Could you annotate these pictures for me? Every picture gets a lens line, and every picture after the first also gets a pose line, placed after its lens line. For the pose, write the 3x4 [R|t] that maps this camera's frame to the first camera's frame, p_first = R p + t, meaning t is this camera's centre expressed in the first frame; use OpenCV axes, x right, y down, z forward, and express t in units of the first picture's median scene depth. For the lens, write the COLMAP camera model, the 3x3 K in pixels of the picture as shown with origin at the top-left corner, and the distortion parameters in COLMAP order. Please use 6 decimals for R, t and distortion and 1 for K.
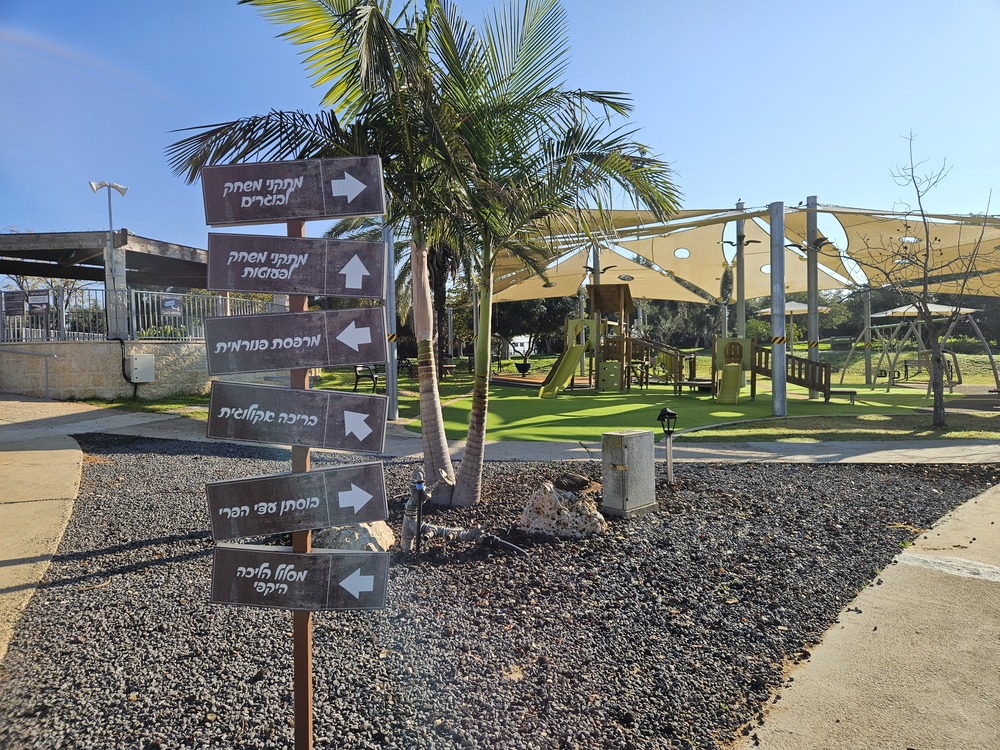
lens RADIAL K [[672.5, 0, 497.3], [0, 672.5, 372.1], [0, 0, 1]] dist [0.032780, -0.002737]
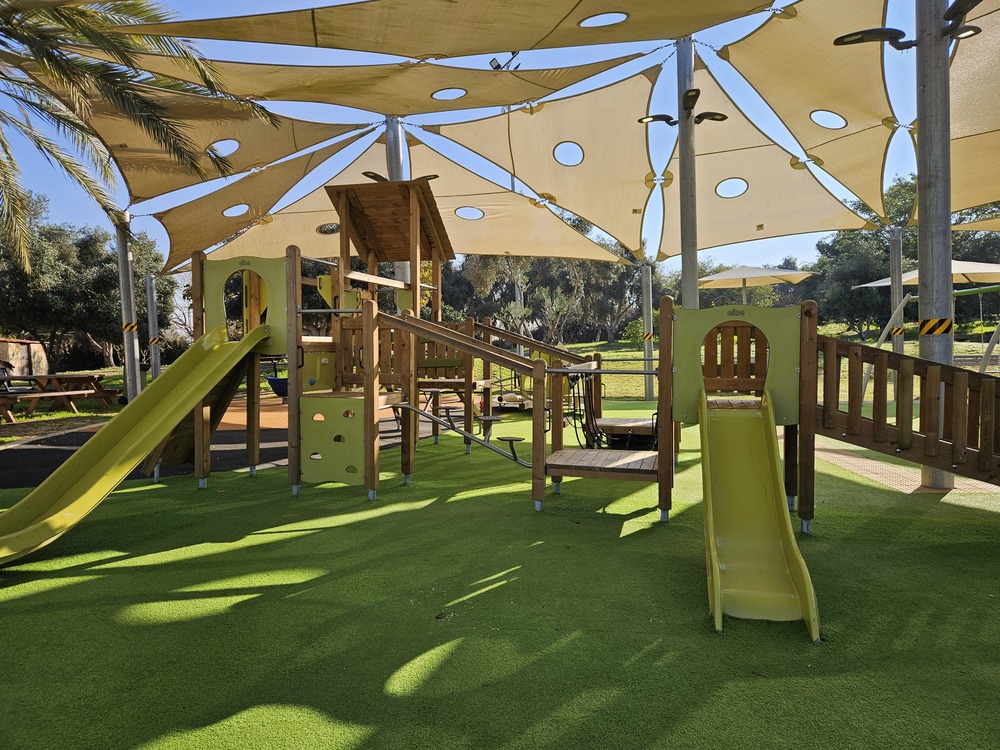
lens RADIAL K [[672.5, 0, 497.3], [0, 672.5, 372.1], [0, 0, 1]] dist [0.032780, -0.002737]
pose [[0.990182, -0.023007, 0.137875, 0.160731], [0.022322, 0.999730, 0.006512, -0.020454], [-0.137988, -0.003371, 0.990428, 0.551449]]
